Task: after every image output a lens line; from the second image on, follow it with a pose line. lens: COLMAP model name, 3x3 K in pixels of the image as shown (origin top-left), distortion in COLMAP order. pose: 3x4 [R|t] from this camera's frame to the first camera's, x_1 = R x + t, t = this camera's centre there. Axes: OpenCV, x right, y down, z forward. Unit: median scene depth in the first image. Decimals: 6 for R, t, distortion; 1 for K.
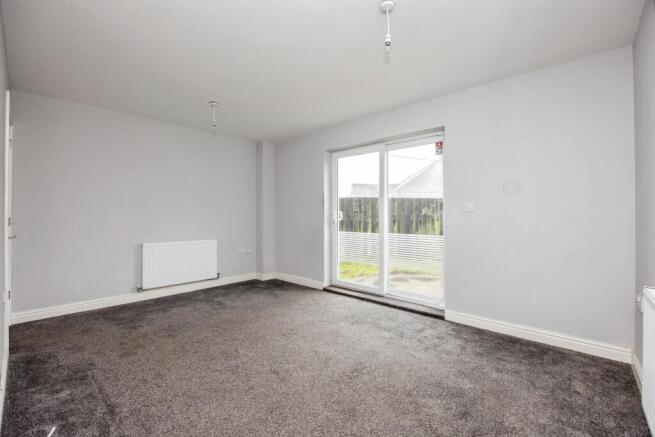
lens RADIAL K [[280.7, 0, 329.7], [0, 280.7, 213.0], [0, 0, 1]] dist [-0.015800, 0.001157]
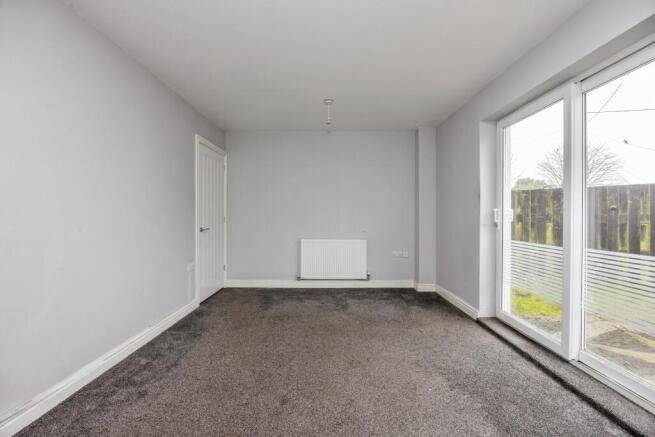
lens RADIAL K [[280.7, 0, 325.3], [0, 280.7, 218.4], [0, 0, 1]] dist [-0.015800, 0.001157]
pose [[0.663279, 0.005925, -0.748349, 0.283094], [0.008819, 0.999837, 0.015732, 0.002363], [0.748320, -0.017034, 0.663119, 0.296111]]
